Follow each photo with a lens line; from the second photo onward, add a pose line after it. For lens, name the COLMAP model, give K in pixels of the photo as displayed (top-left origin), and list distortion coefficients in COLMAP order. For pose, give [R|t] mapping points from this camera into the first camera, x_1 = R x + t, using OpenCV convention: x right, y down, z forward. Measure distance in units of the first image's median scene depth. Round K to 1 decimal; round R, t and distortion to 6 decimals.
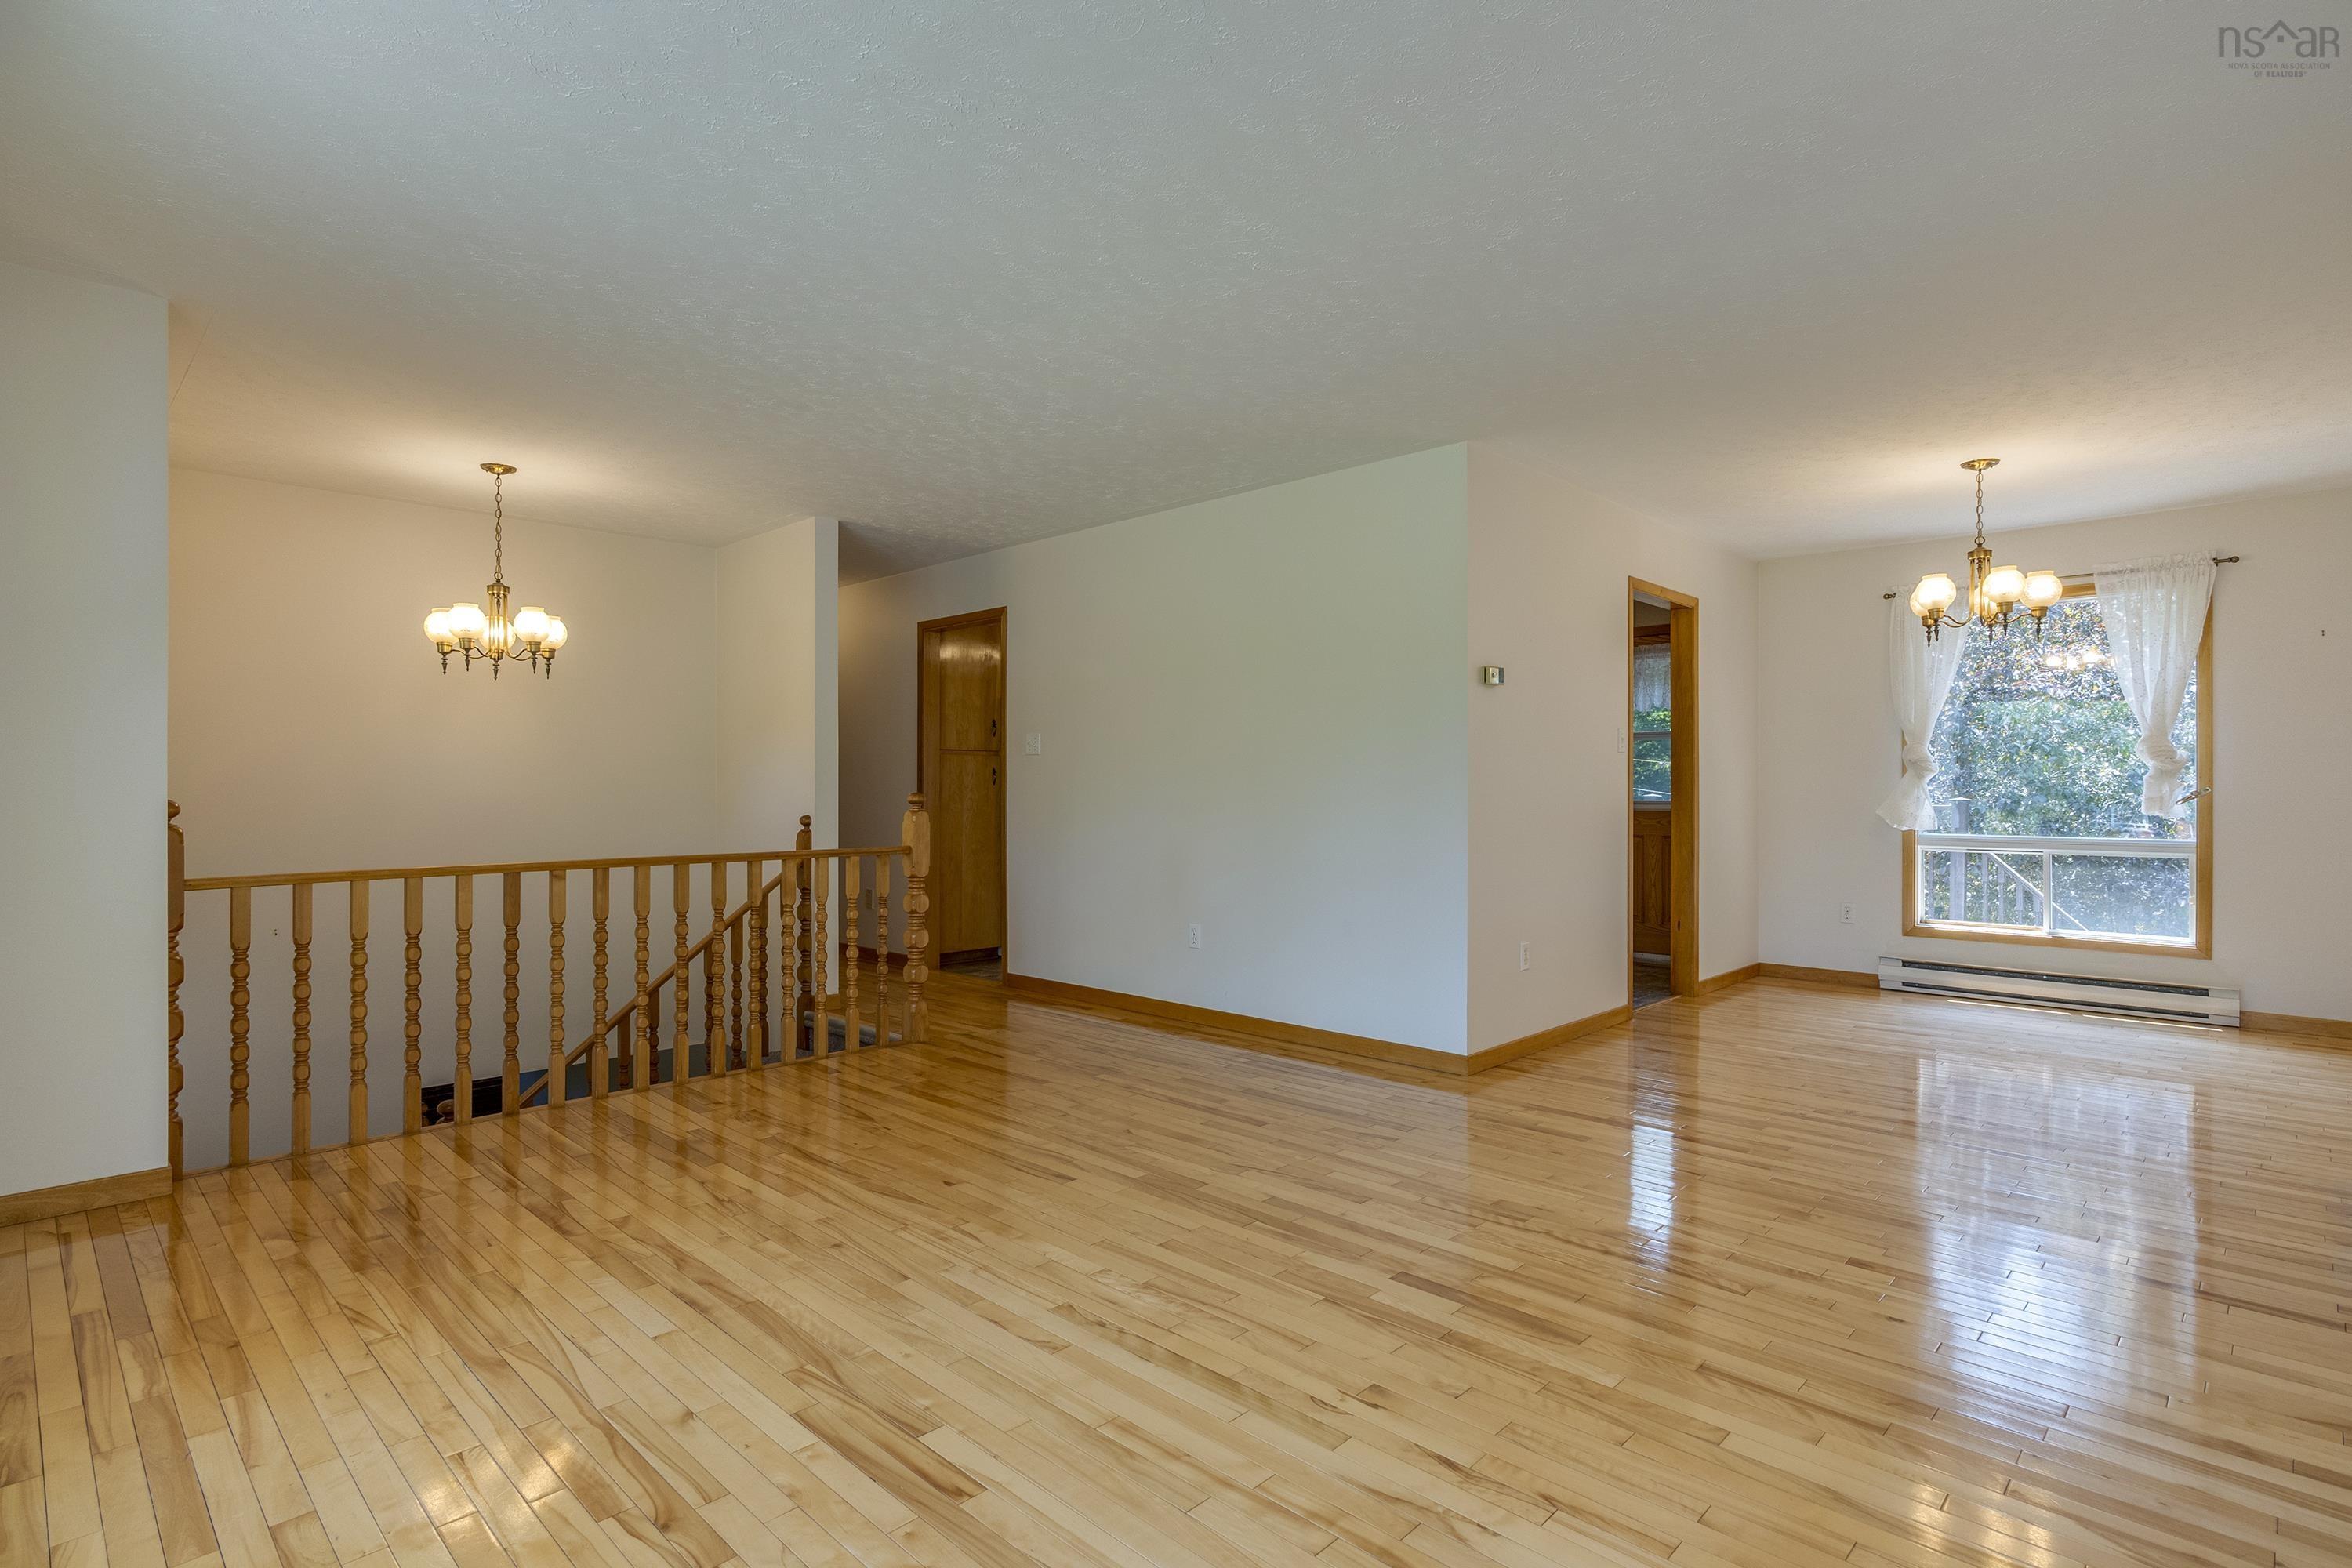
lens RADIAL K [[1163.4, 0, 1175.4], [0, 1163.4, 780.8], [0, 0, 1]] dist [0.005199, 0.000720]
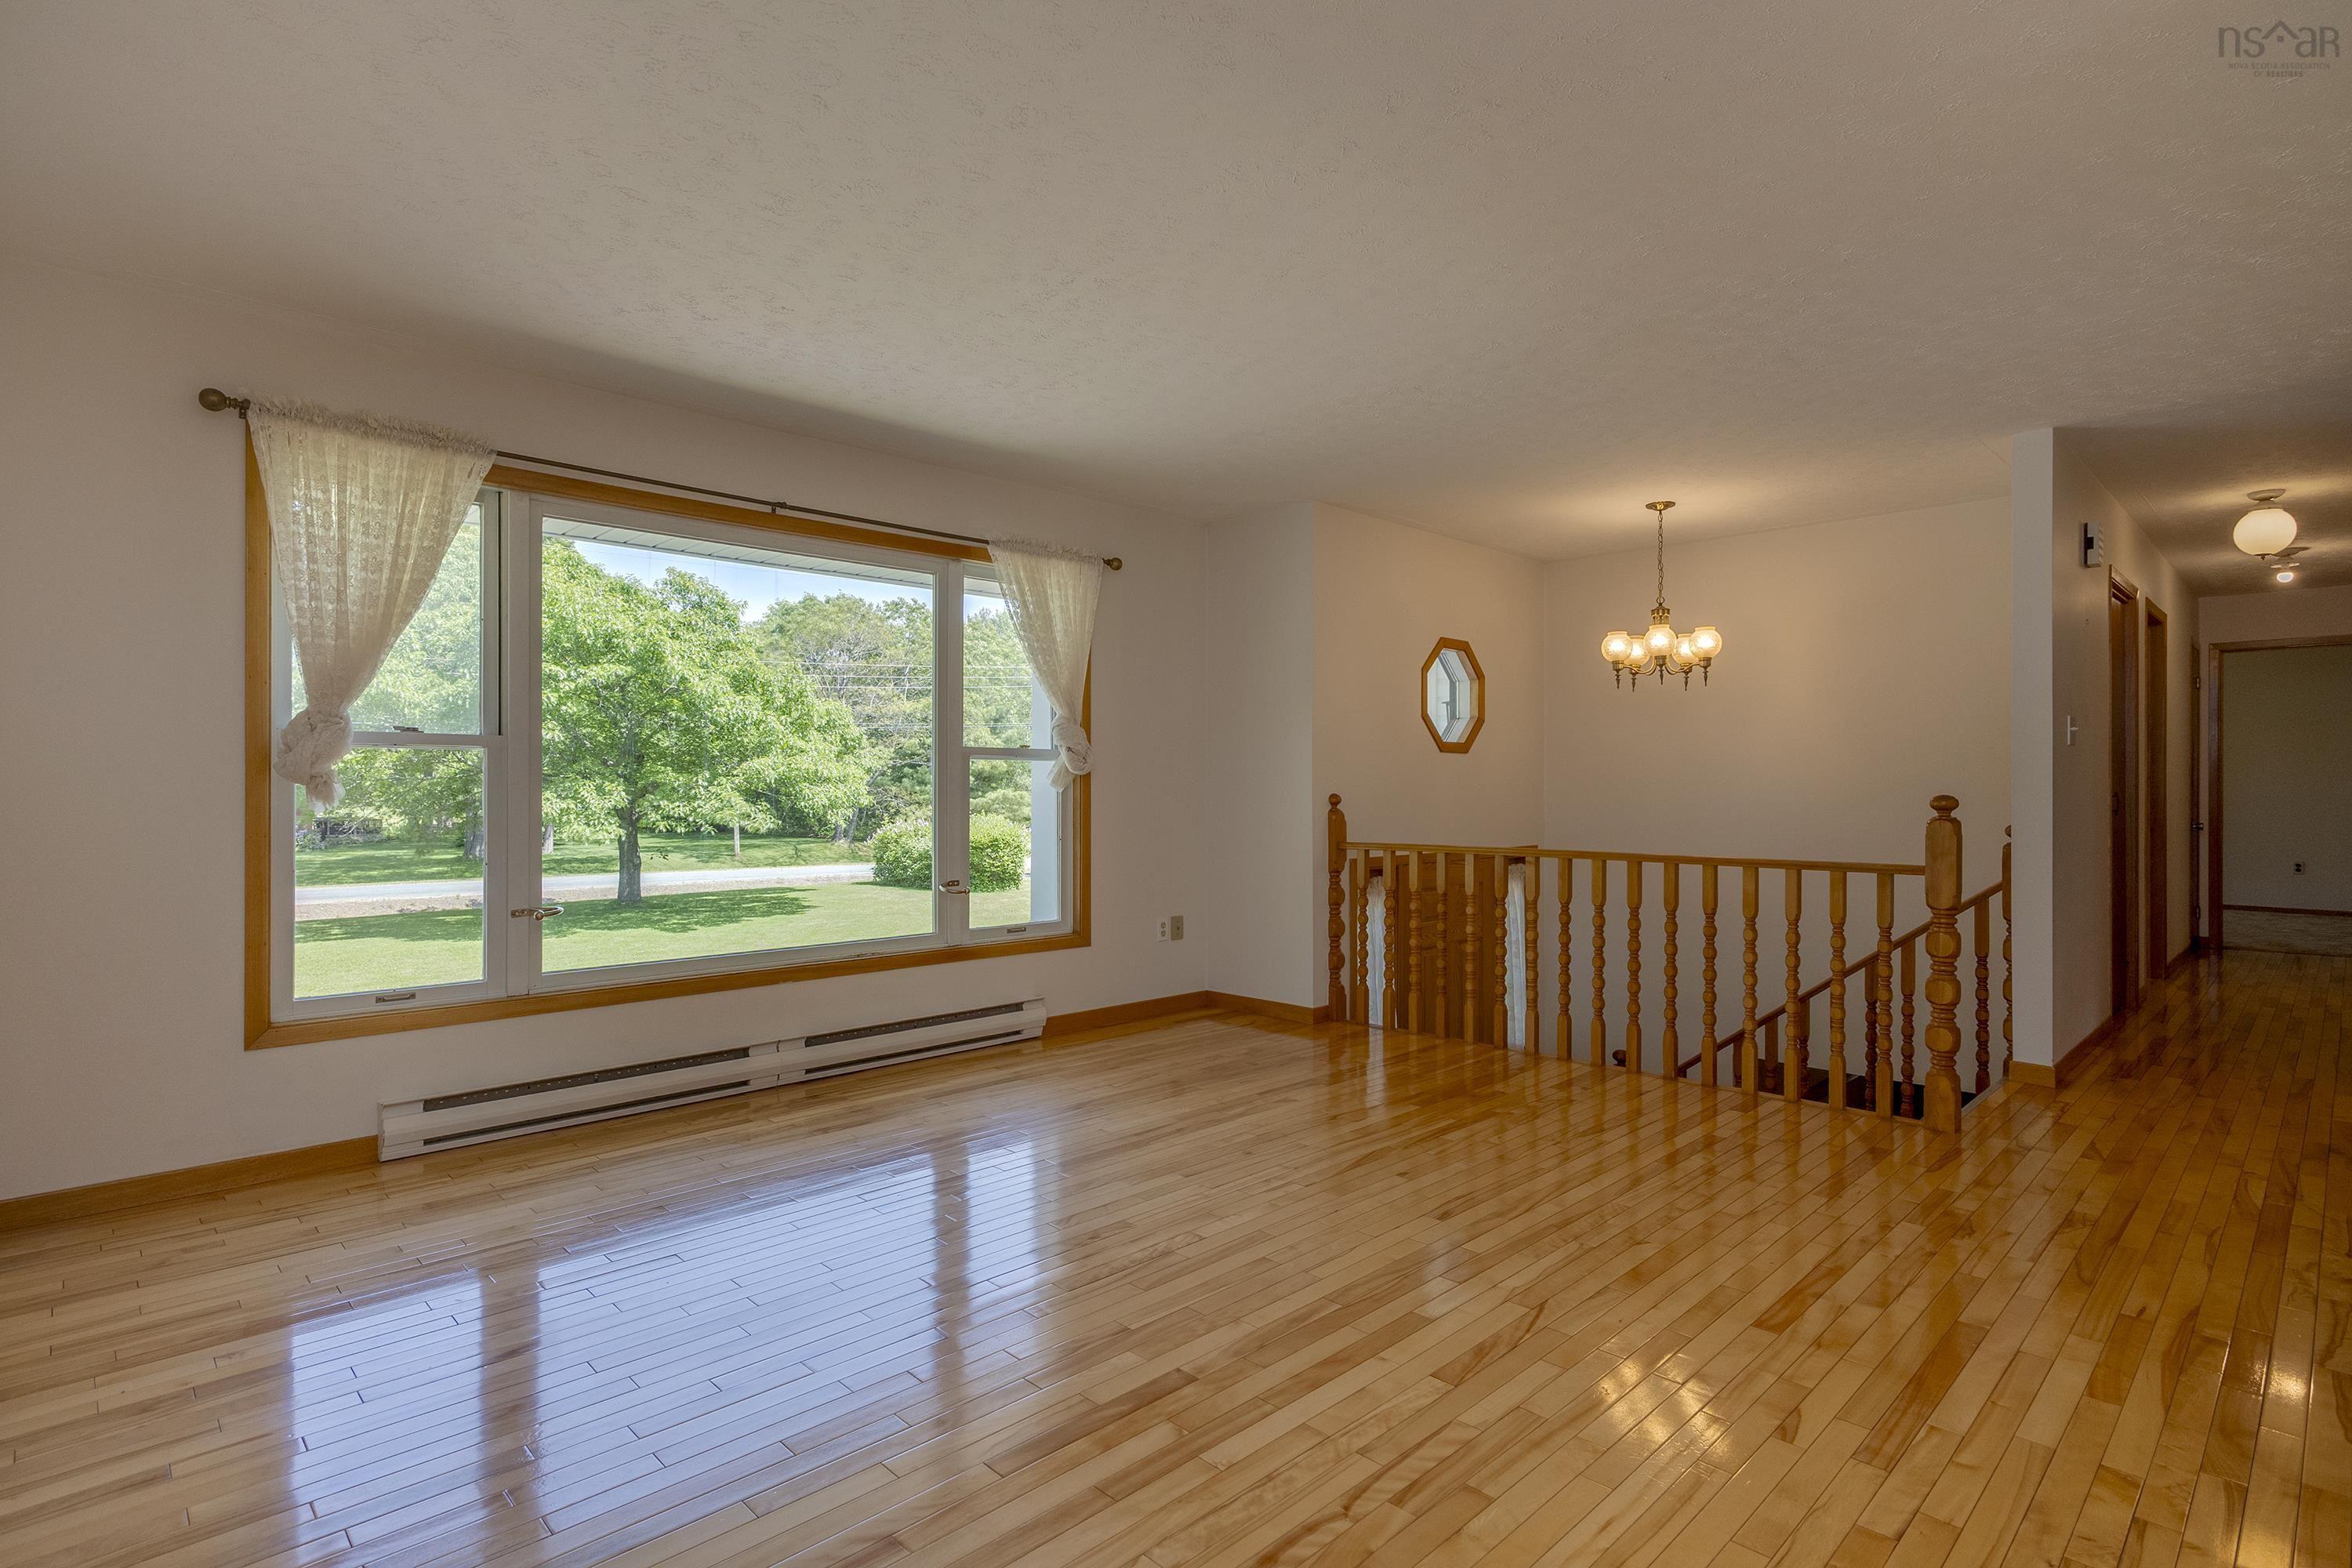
lens RADIAL K [[1163.4, 0, 1175.4], [0, 1163.4, 780.8], [0, 0, 1]] dist [0.005199, 0.000720]
pose [[-0.023594, -0.007010, -0.999697, 0.696130], [0.005022, 0.999962, -0.007131, 0.007166], [0.999709, -0.005189, -0.023558, 0.693735]]
